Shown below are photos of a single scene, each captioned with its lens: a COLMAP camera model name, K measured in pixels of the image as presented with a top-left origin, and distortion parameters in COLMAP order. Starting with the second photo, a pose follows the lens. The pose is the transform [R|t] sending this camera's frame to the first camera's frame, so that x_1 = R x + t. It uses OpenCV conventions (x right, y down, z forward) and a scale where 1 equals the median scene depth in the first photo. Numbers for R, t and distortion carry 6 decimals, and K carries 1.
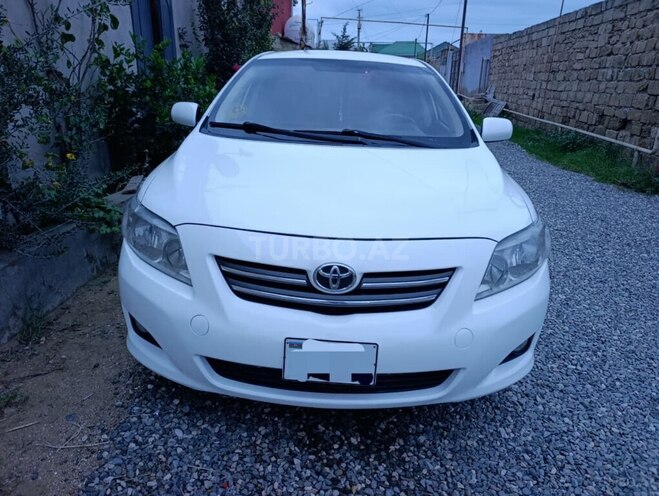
lens RADIAL K [[456.6, 0, 329.8], [0, 456.6, 238.0], [0, 0, 1]] dist [0.028967, -0.039332]
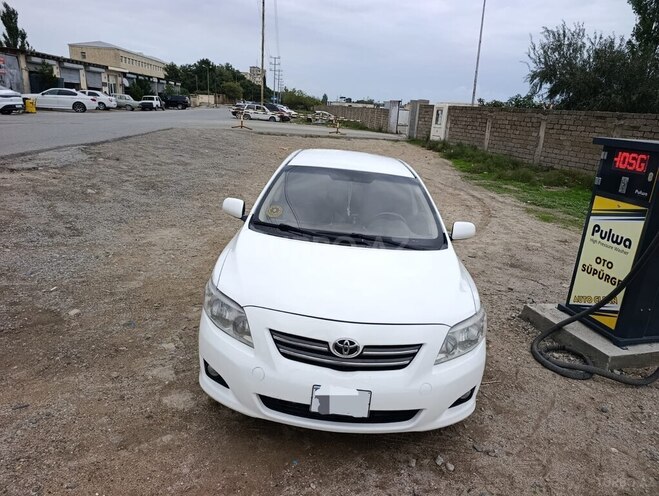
lens RADIAL K [[450.1, 0, 329.5], [0, 450.1, 248.0], [0, 0, 1]] dist [0.044530, -0.057262]
pose [[0.998737, 0.047876, 0.015272, -0.081149], [-0.047026, 0.997547, -0.051845, -0.163316], [-0.017717, 0.051061, 0.998538, -0.546579]]
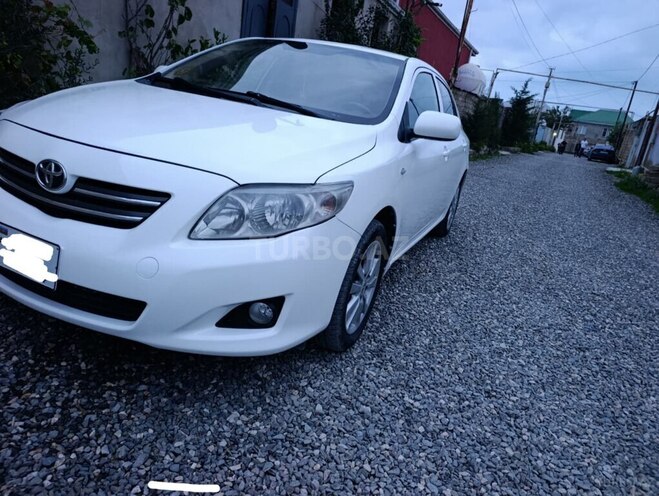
lens RADIAL K [[450.1, 0, 329.5], [0, 450.1, 248.0], [0, 0, 1]] dist [0.044530, -0.057262]
pose [[0.917036, 0.217542, -0.334247, 0.867998], [-0.242086, 0.969691, -0.033069, 0.117980], [0.316923, 0.111242, 0.941905, 0.256539]]
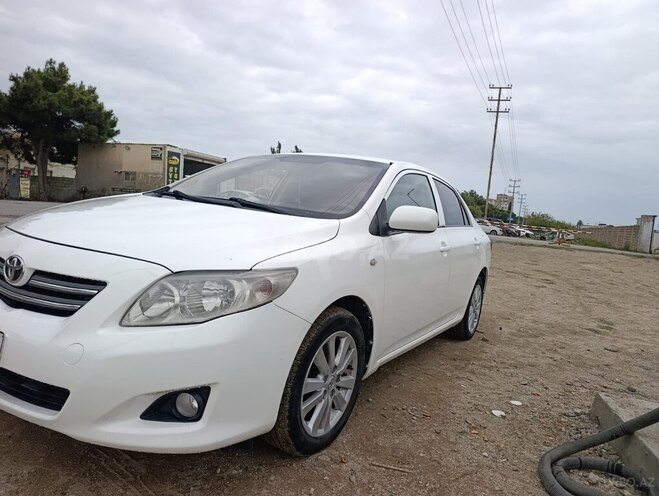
lens RADIAL K [[450.1, 0, 329.5], [0, 450.1, 248.0], [0, 0, 1]] dist [0.044530, -0.057262]
pose [[0.862272, 0.095845, -0.497293, 1.110928], [-0.242173, 0.940422, -0.238660, 0.106879], [0.444791, 0.326221, 0.834111, 0.384851]]
